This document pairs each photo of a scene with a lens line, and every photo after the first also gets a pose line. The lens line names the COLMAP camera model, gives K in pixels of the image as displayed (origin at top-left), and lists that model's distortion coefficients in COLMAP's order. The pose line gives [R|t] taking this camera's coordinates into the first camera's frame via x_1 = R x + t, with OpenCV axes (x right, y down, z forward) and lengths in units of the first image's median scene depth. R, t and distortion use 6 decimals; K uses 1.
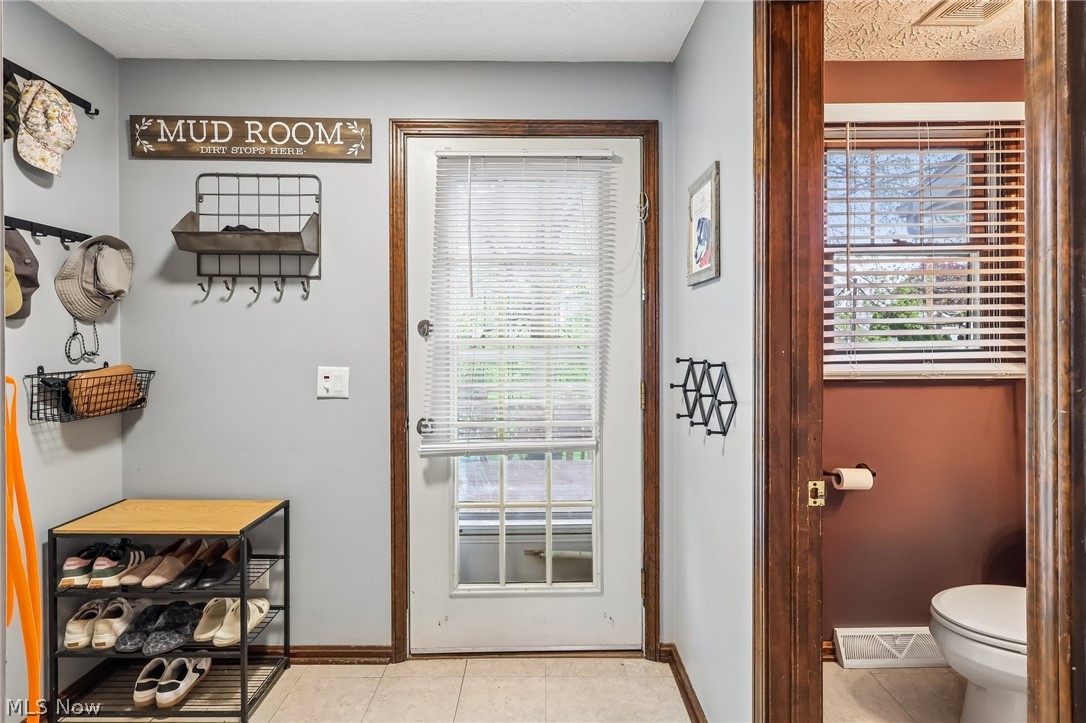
lens RADIAL K [[508.3, 0, 536.4], [0, 508.3, 339.7], [0, 0, 1]] dist [-0.001995, -0.000800]
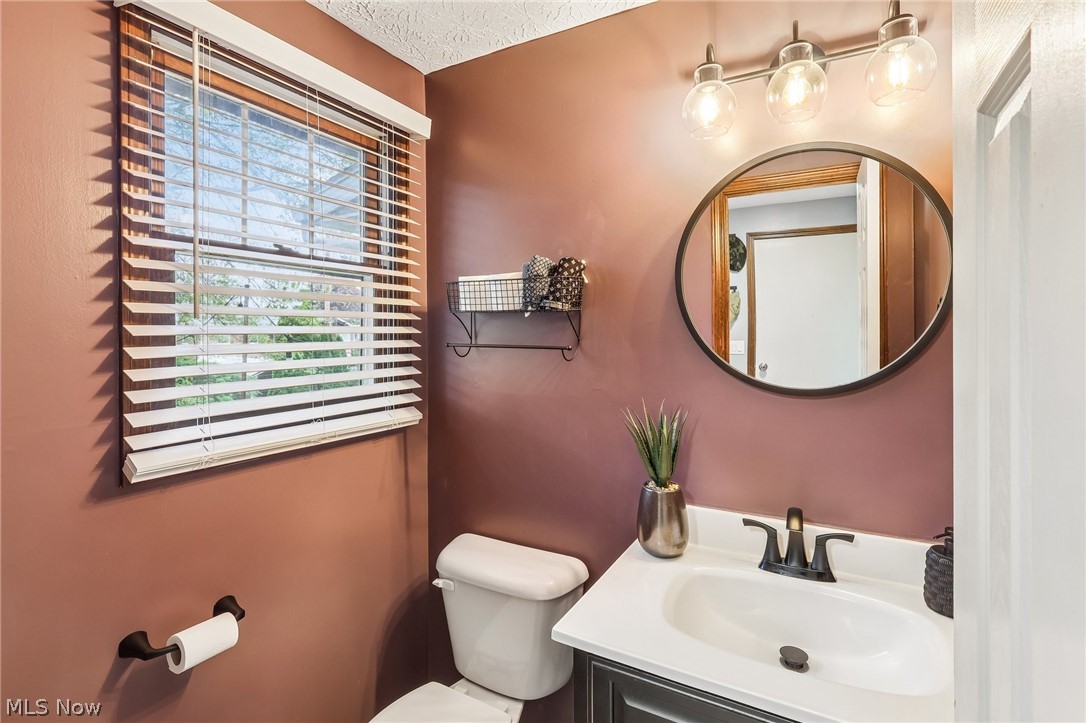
lens RADIAL K [[508.3, 0, 548.4], [0, 508.3, 341.4], [0, 0, 1]] dist [-0.001995, -0.000800]
pose [[0.488550, -0.003032, 0.872530, 0.299064], [0.003365, 0.999993, 0.001591, -0.068321], [-0.872529, 0.002159, 0.488557, 0.356378]]
